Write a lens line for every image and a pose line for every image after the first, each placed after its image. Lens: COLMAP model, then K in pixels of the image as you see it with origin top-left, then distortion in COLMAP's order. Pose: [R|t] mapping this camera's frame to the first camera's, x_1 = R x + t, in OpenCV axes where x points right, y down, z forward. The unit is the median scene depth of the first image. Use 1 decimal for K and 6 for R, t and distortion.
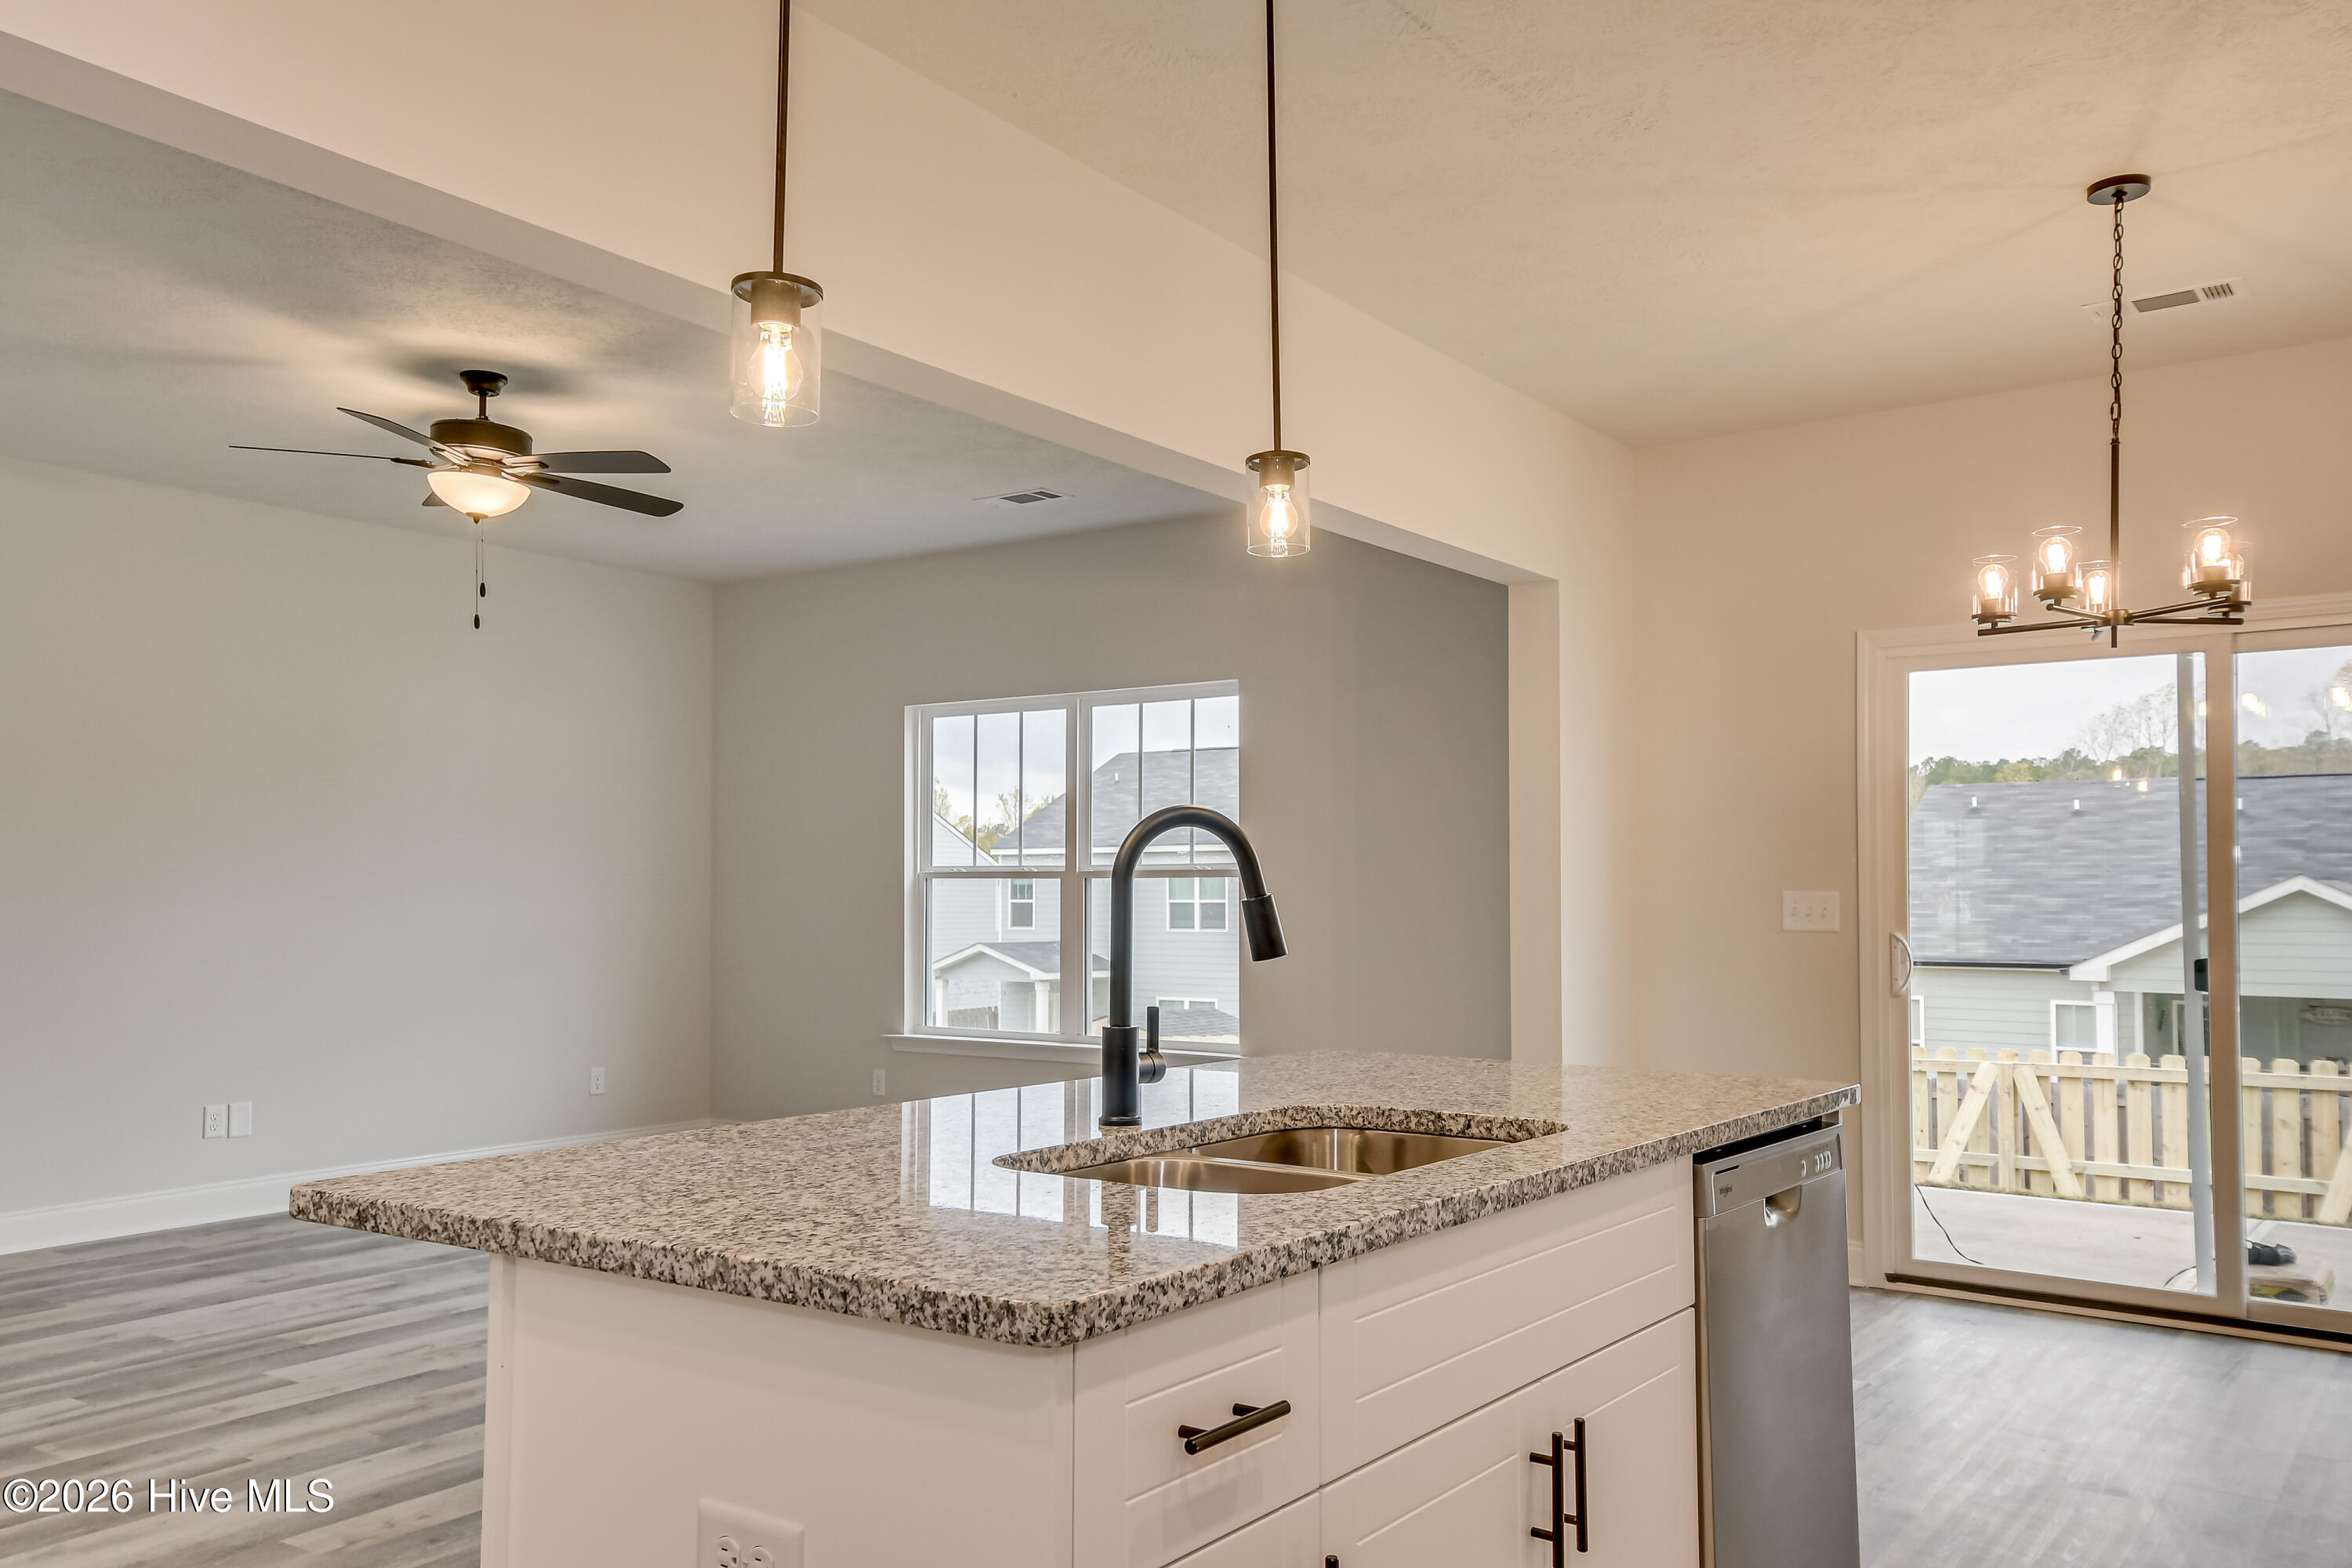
lens RADIAL K [[1834.6, 0, 1160.9], [0, 1834.6, 849.0], [0, 0, 1]] dist [0.111150, -0.036665]
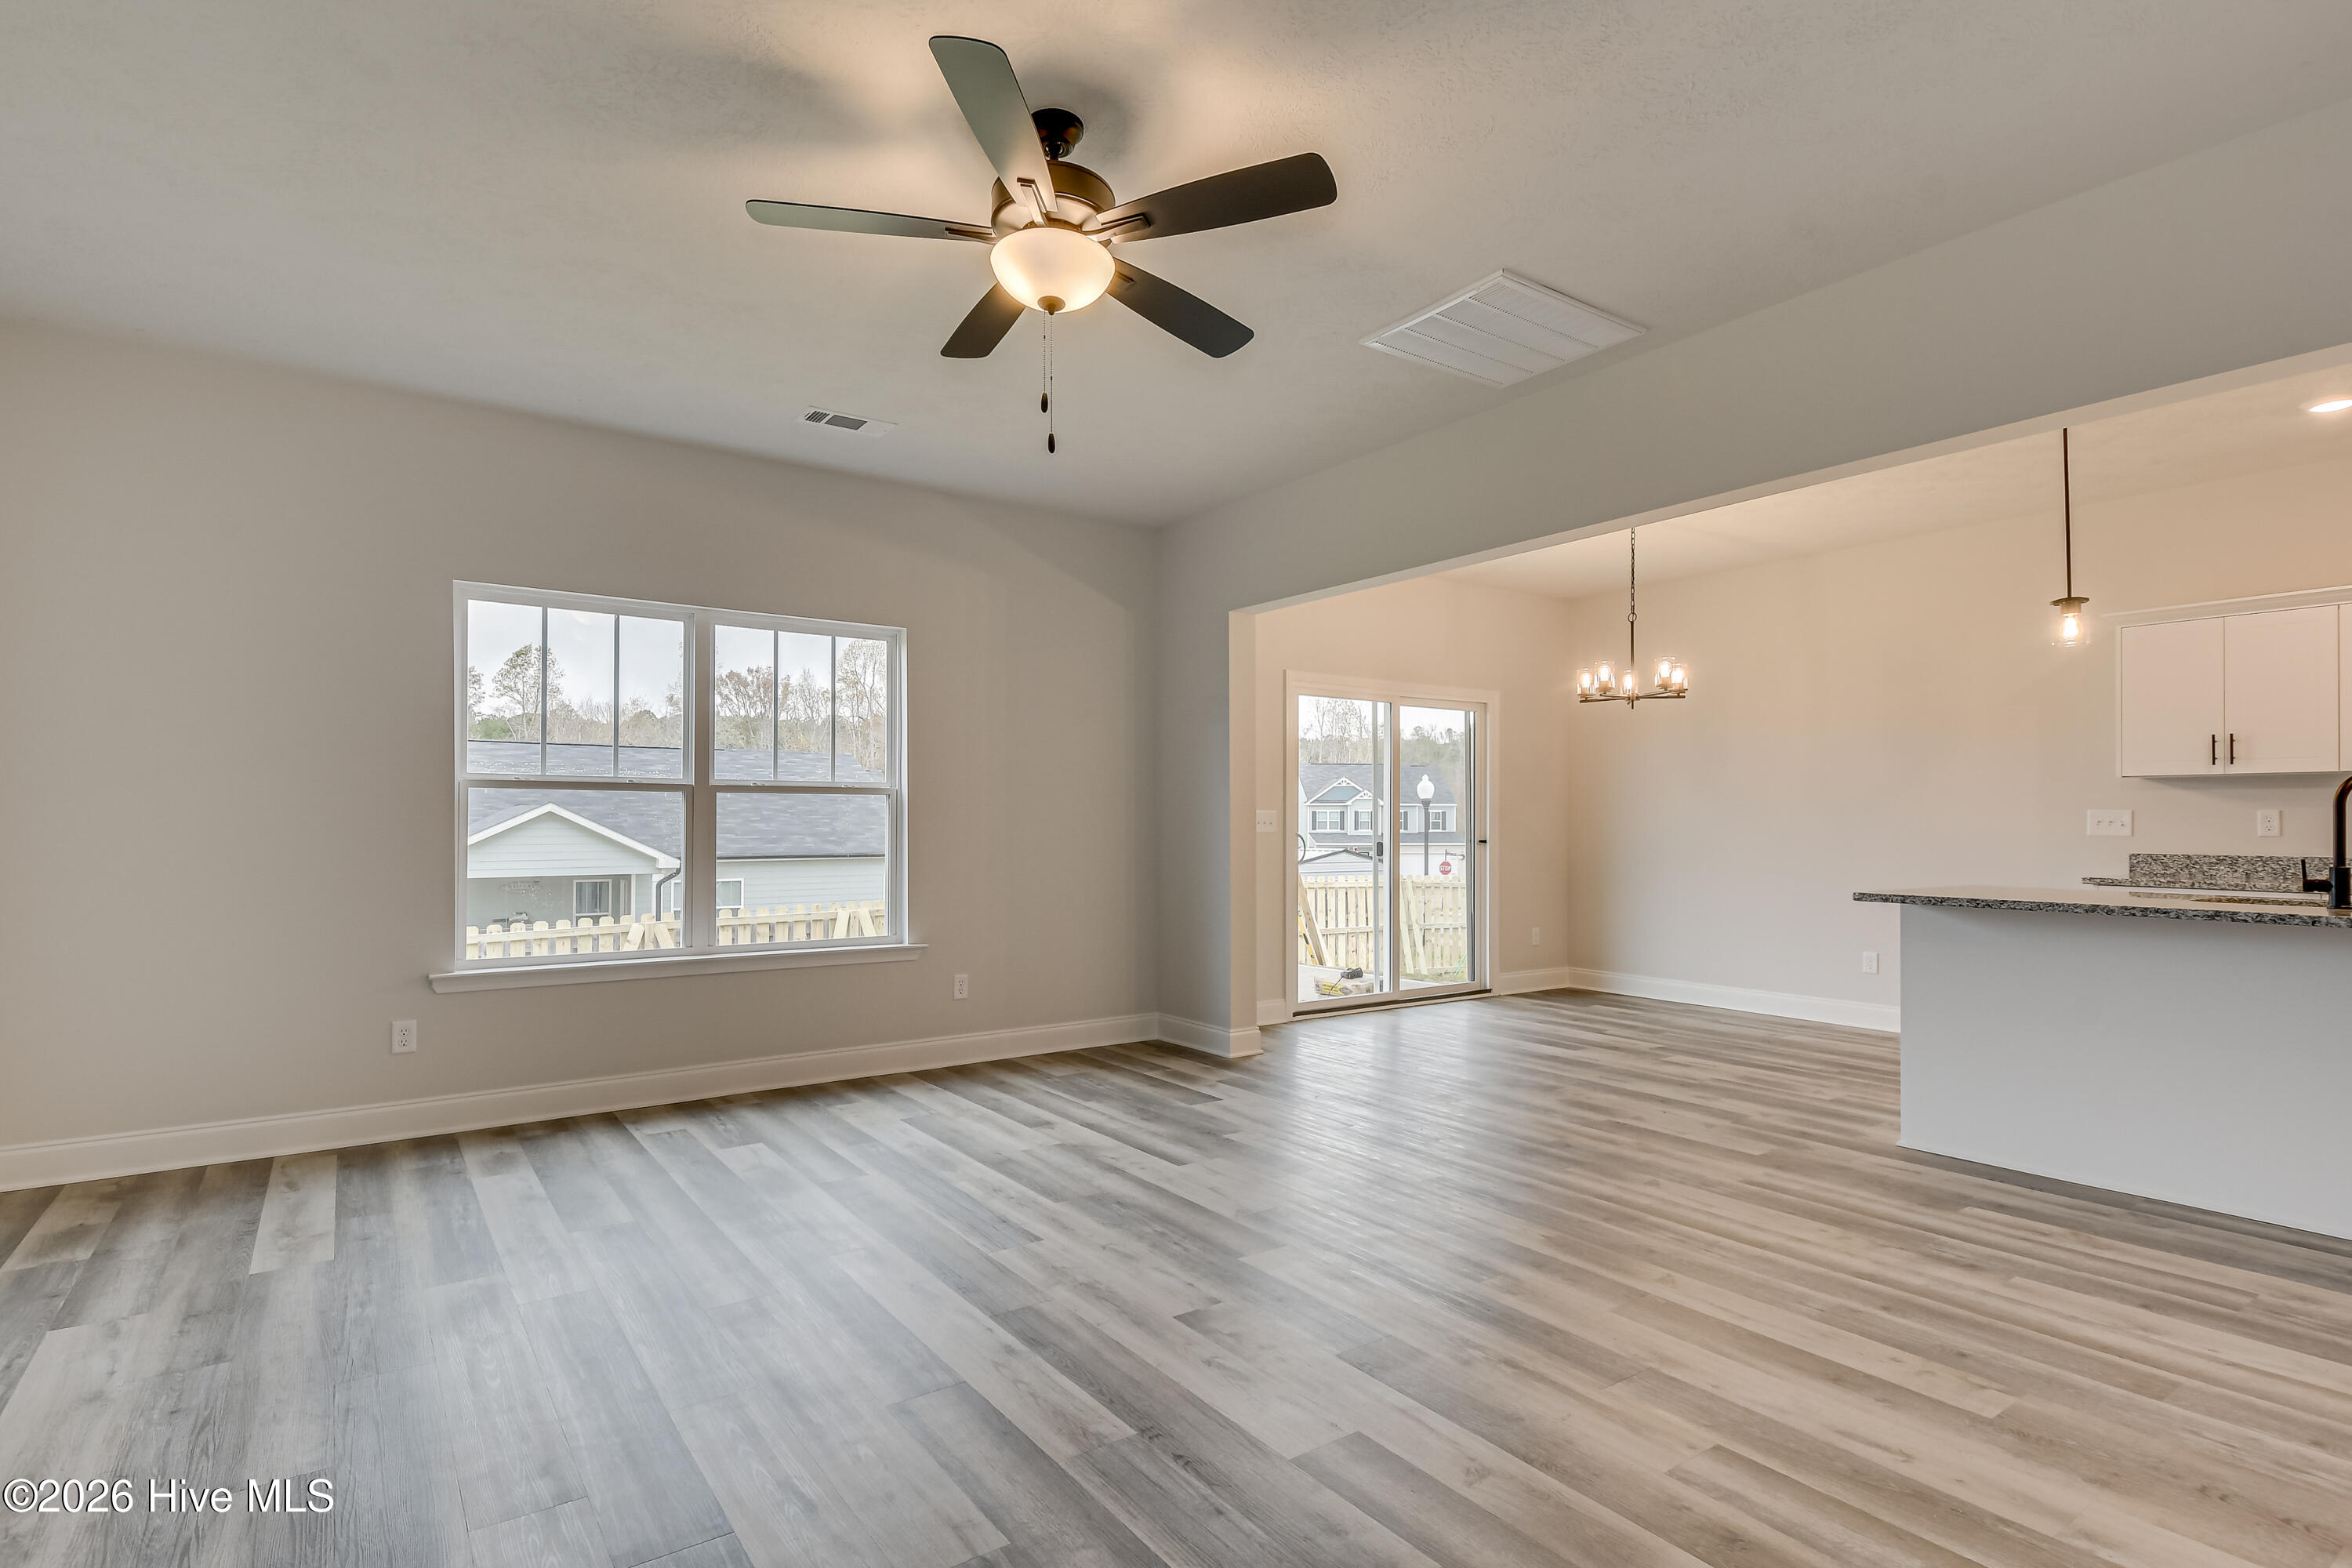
lens RADIAL K [[1157.8, 0, 1118.6], [0, 1157.8, 814.3], [0, 0, 1]] dist [0.014748, -0.000869]
pose [[0.344948, 0.004308, 0.938612, -0.824962], [-0.025730, 0.999657, 0.004868, 0.027899], [-0.938269, -0.025830, 0.344941, 0.823967]]
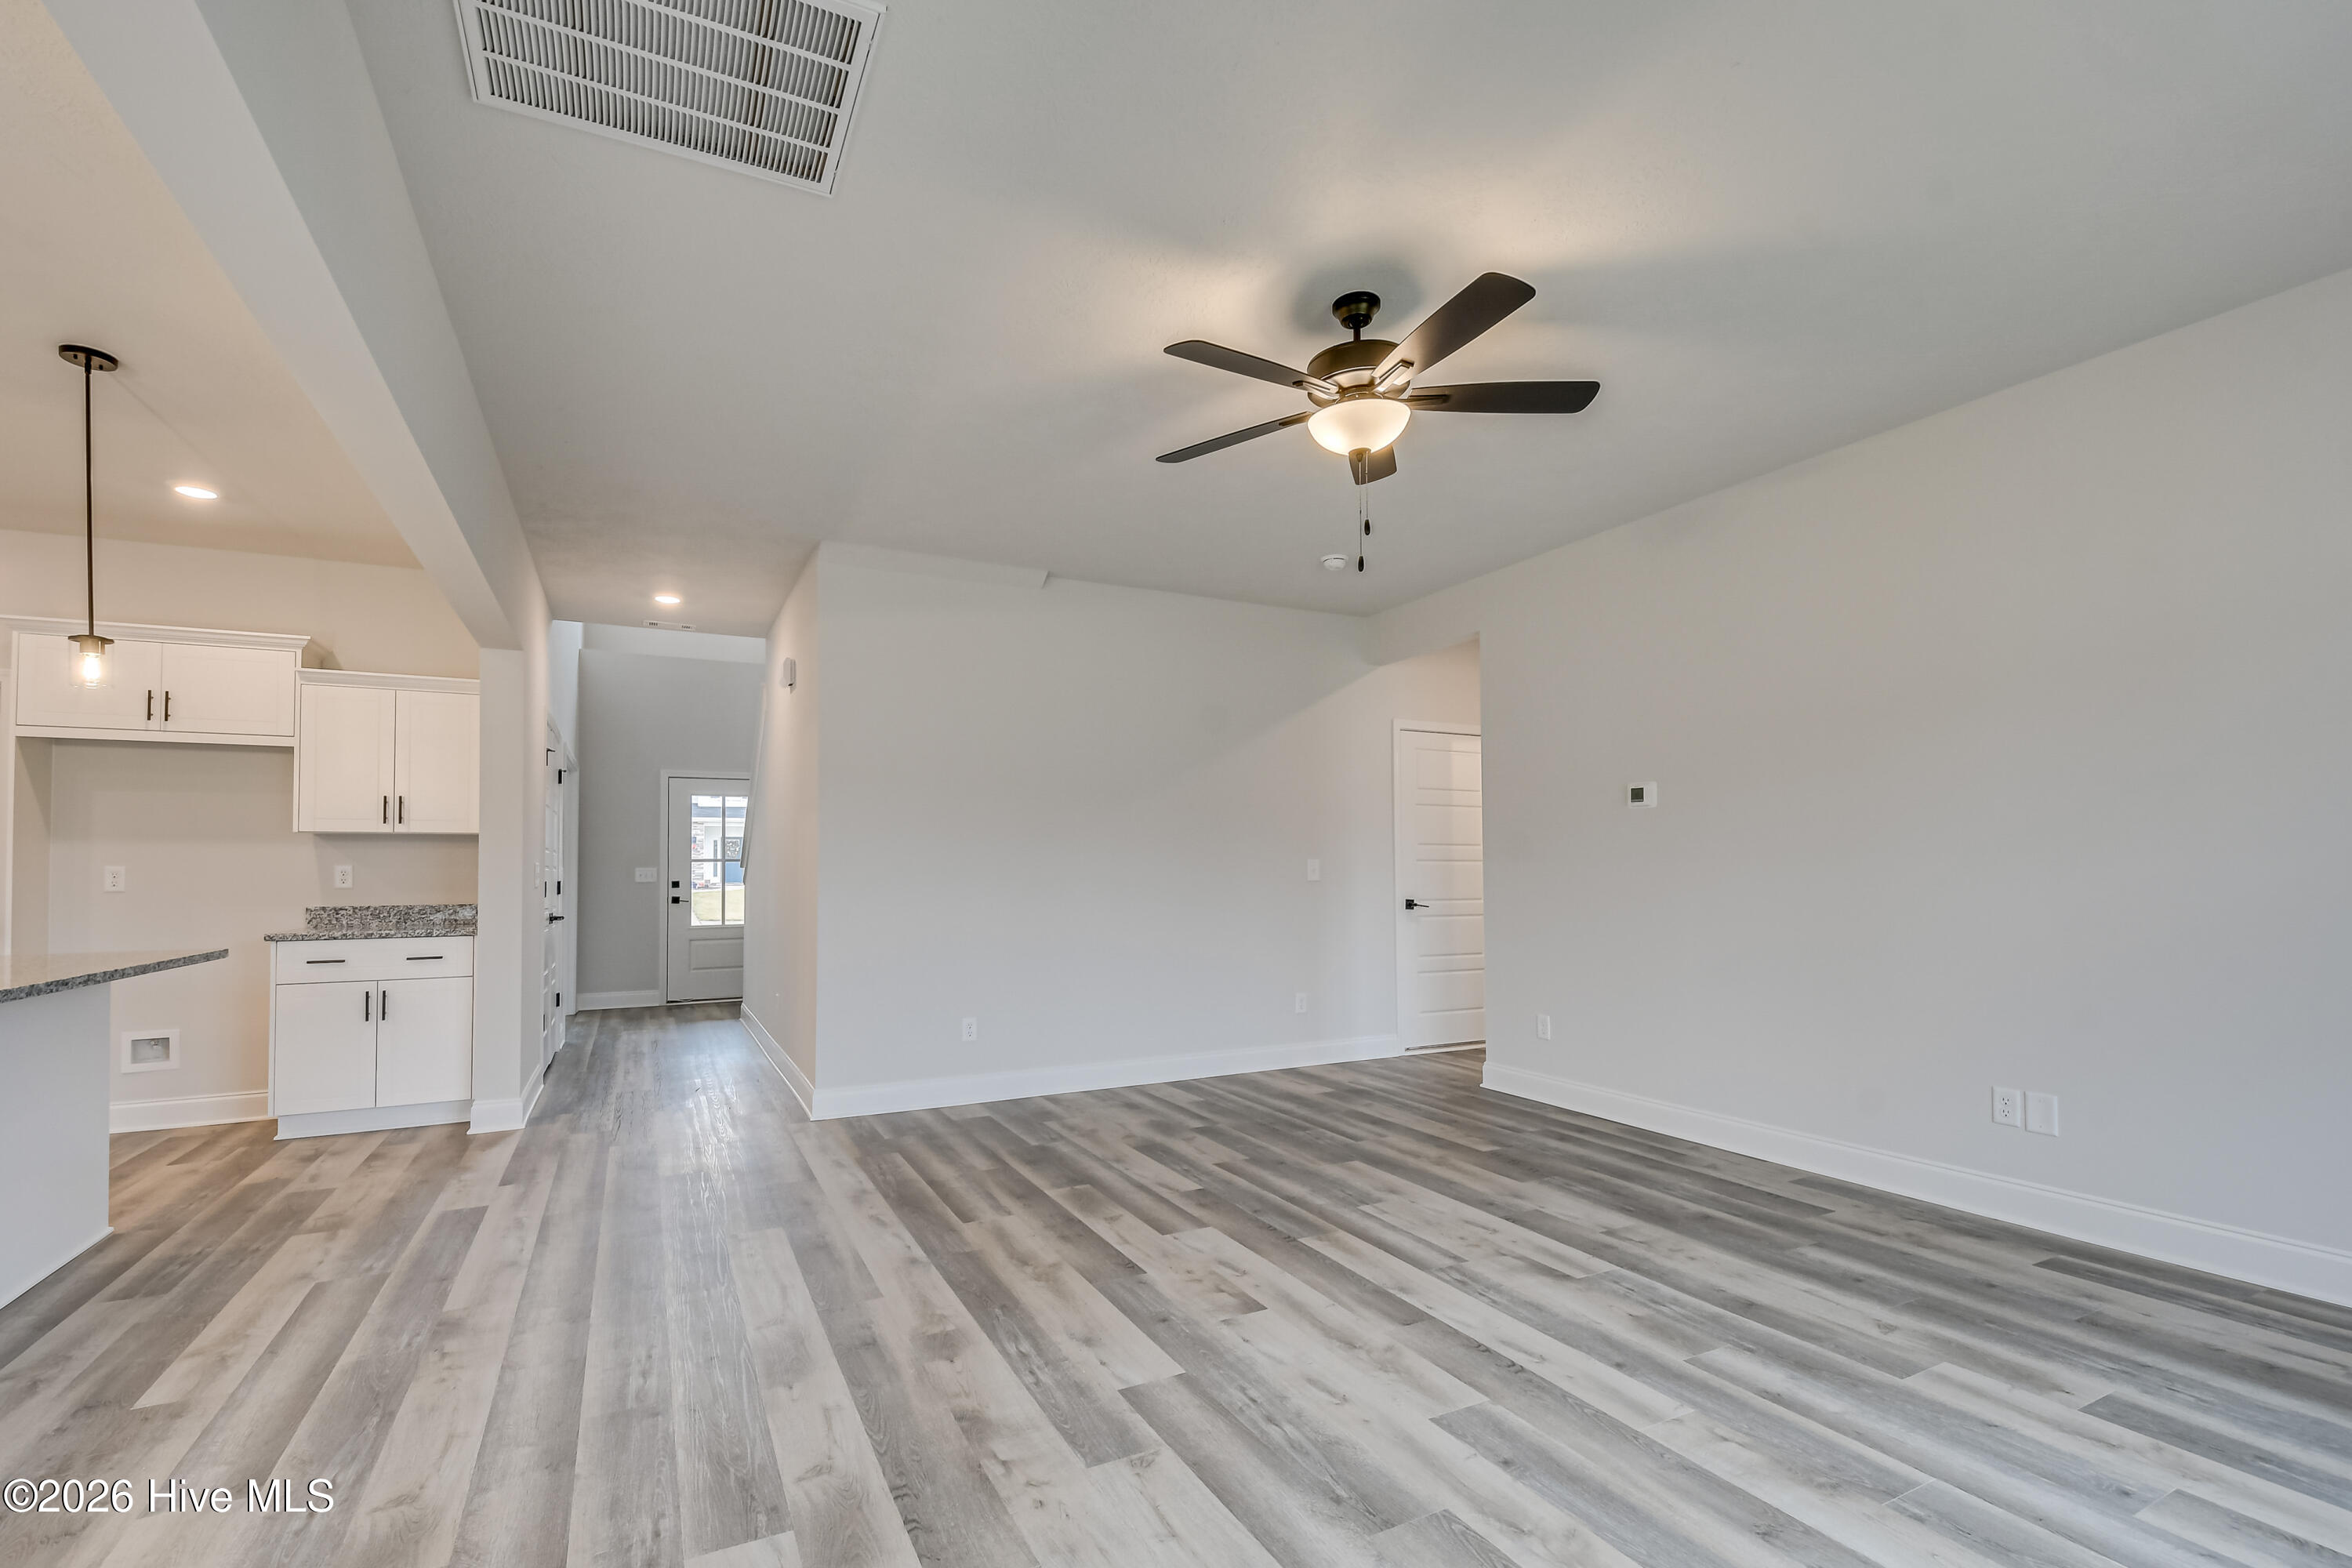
lens RADIAL K [[1007.2, 0, 1125.9], [0, 1007.2, 843.1], [0, 0, 1]] dist [0.037123, -0.024129]
pose [[-0.472186, -0.019963, -0.881273, 0.144263], [0.031177, 0.998740, -0.039328, 0.038743], [0.880947, -0.046045, -0.470969, 1.157743]]
